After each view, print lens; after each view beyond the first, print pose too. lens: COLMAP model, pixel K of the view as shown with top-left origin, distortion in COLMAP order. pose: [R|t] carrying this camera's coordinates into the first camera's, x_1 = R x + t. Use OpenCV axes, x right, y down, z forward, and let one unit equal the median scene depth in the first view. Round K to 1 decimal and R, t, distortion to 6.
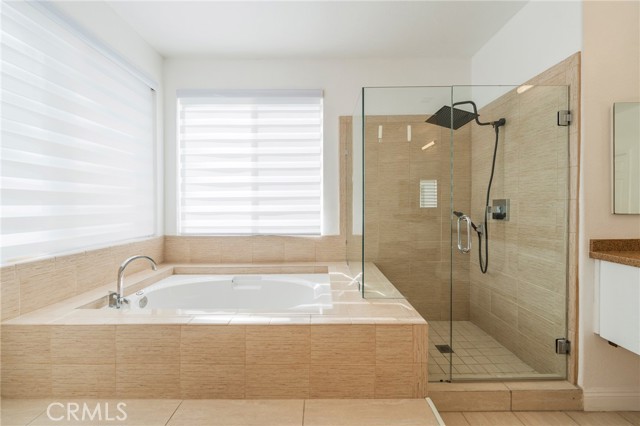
lens RADIAL K [[258.4, 0, 320.2], [0, 258.4, 207.5], [0, 0, 1]] dist [-0.001000, -0.000282]
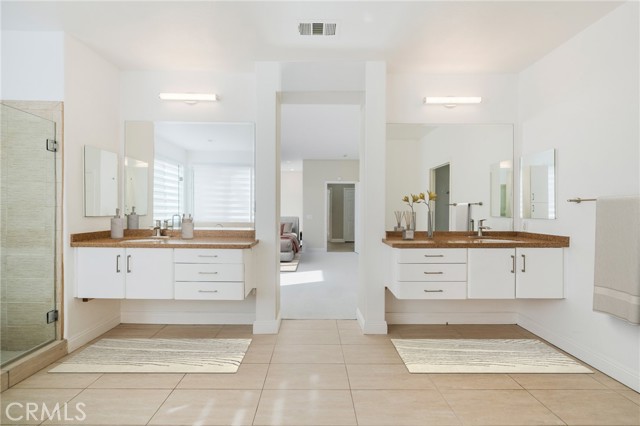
lens RADIAL K [[258.4, 0, 319.9], [0, 258.4, 212.3], [0, 0, 1]] dist [-0.001000, -0.000282]
pose [[-0.001689, -0.005654, 0.999983, -0.366446], [0.003615, 0.999977, 0.005660, -0.002441], [-0.999992, 0.003624, -0.001668, -0.357238]]
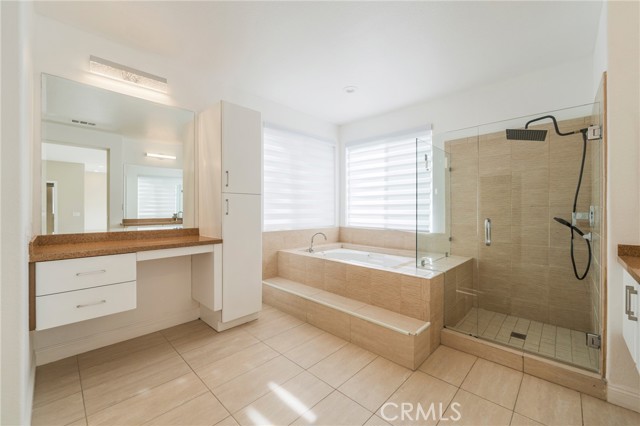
lens RADIAL K [[258.4, 0, 319.7], [0, 258.4, 213.0], [0, 0, 1]] dist [-0.001000, -0.000282]
pose [[0.719577, 0.015930, -0.694230, 0.796719], [-0.013154, 0.999870, 0.009309, 0.001394], [0.694288, 0.002433, 0.719693, -0.554653]]
